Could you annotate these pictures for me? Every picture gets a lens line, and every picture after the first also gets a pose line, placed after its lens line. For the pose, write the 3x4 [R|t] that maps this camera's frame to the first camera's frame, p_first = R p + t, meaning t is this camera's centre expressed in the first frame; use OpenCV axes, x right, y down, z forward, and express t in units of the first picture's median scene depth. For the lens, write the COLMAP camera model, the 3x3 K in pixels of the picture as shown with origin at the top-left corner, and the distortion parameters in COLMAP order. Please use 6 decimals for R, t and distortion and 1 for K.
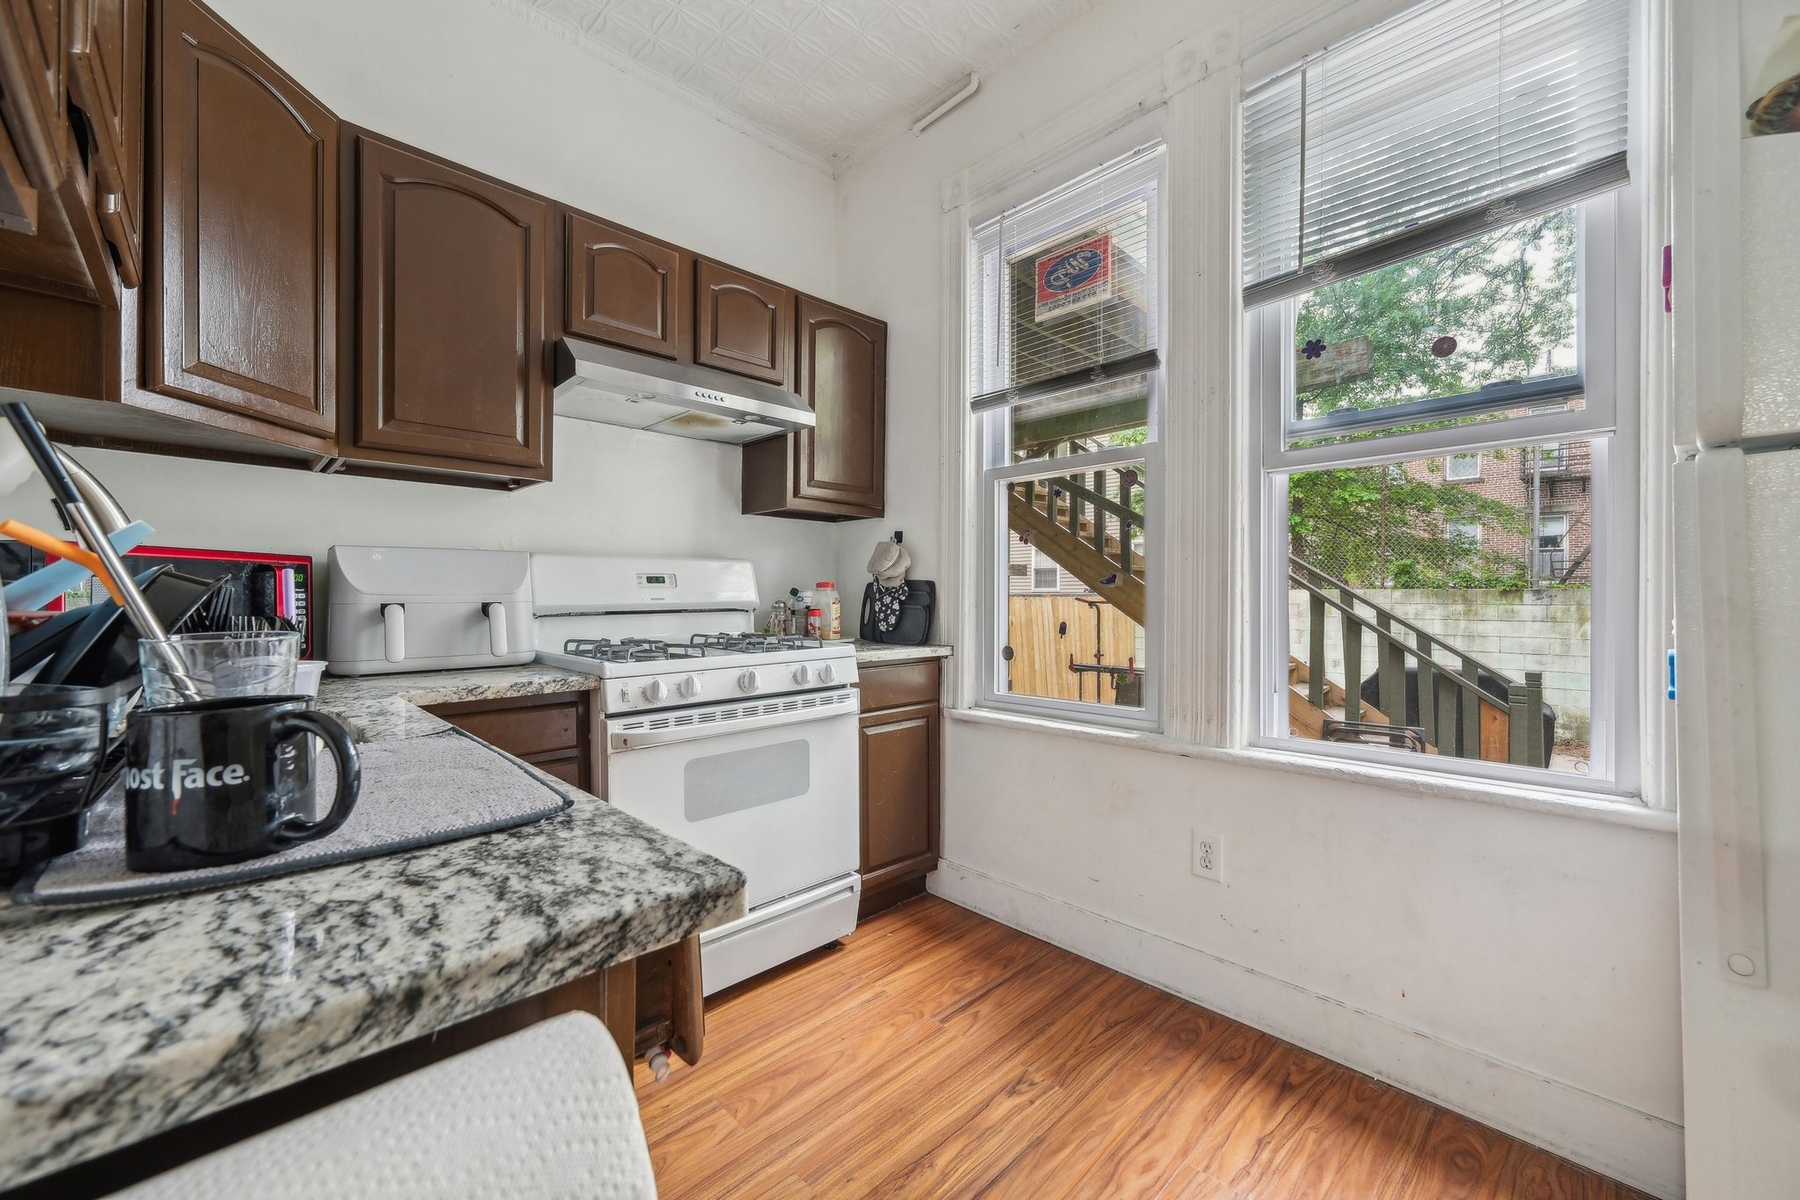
lens RADIAL K [[711.4, 0, 900.0], [0, 711.4, 600.0], [0, 0, 1]] dist [-0.001058, 0.004195]
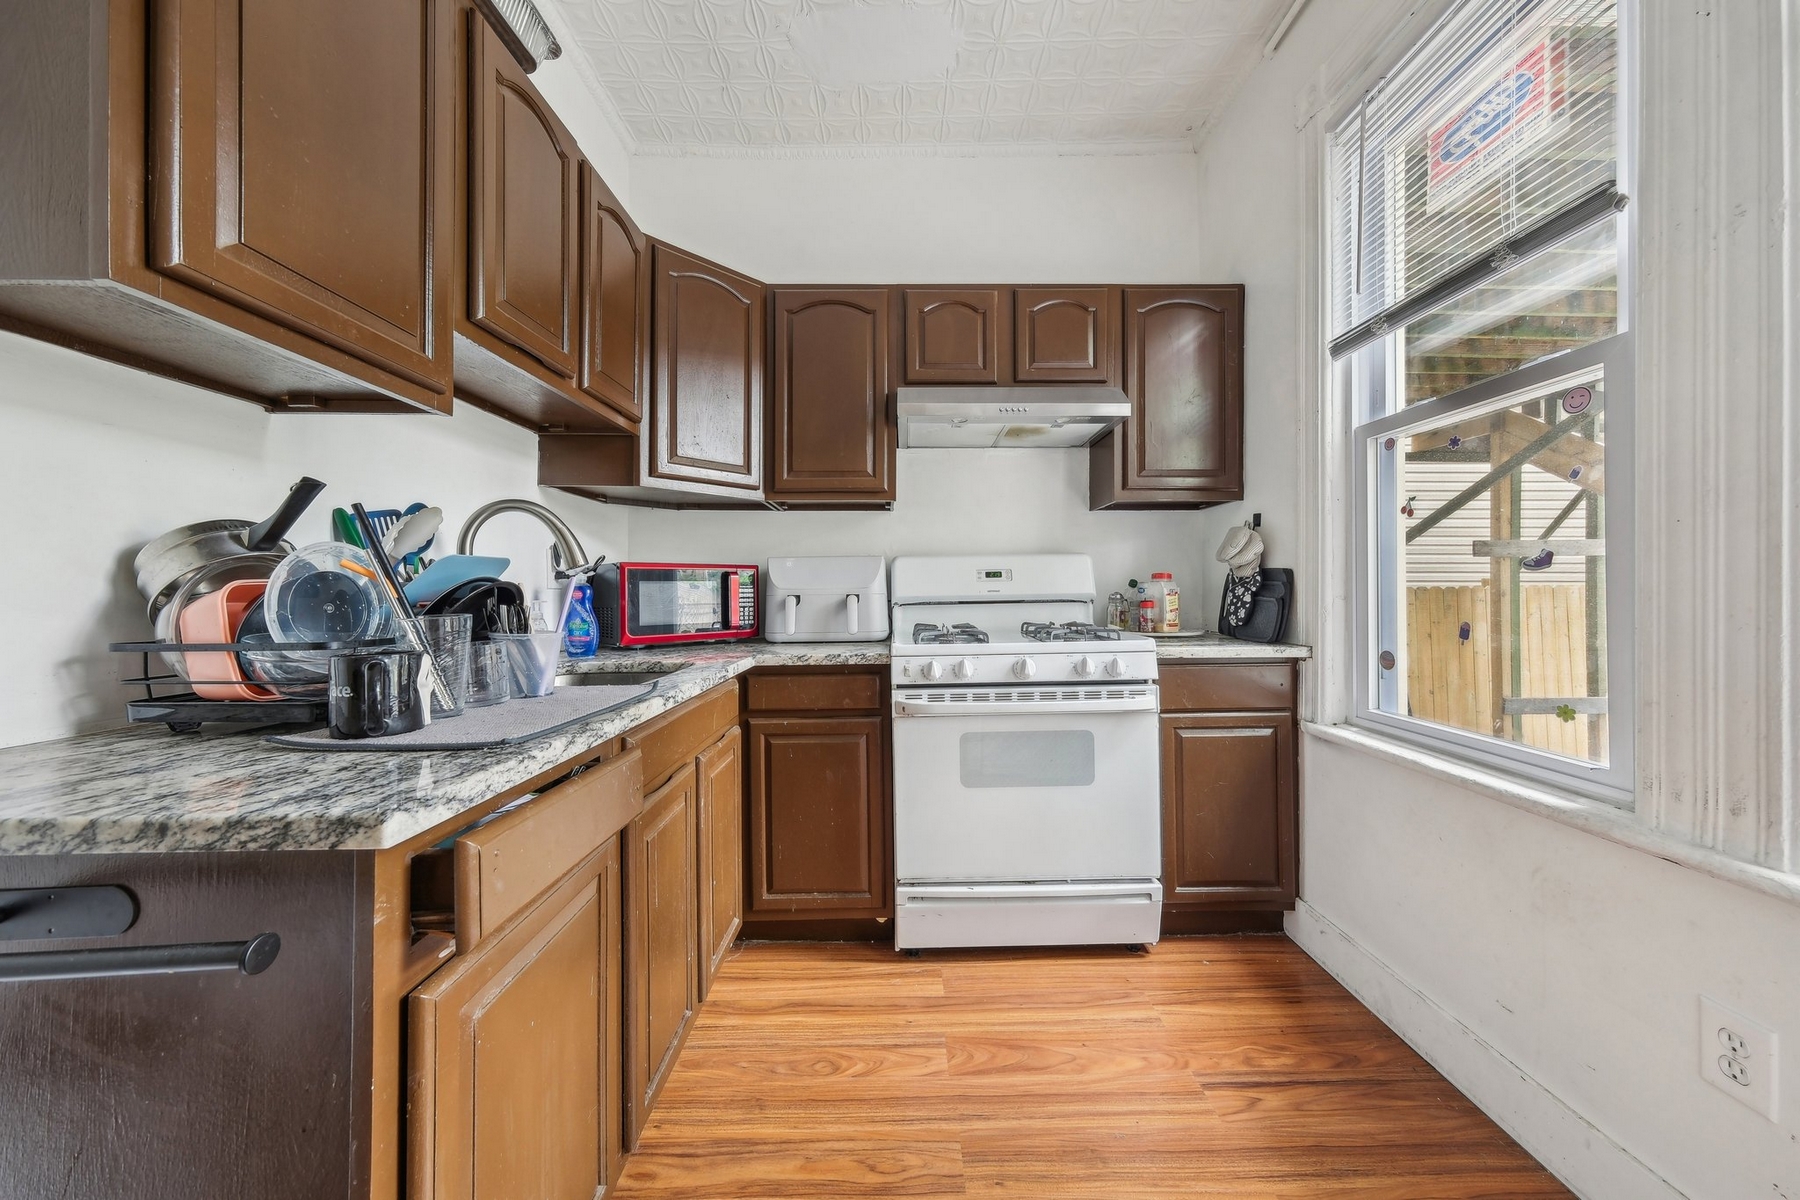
lens RADIAL K [[612.3, 0, 905.8], [0, 612.3, 586.7], [0, 0, 1]] dist [-0.002516, 0.003067]
pose [[0.721957, -0.007643, -0.691896, 0.263819], [0.004140, 0.999969, -0.006726, -0.002723], [0.691926, 0.001992, 0.721966, 0.184482]]
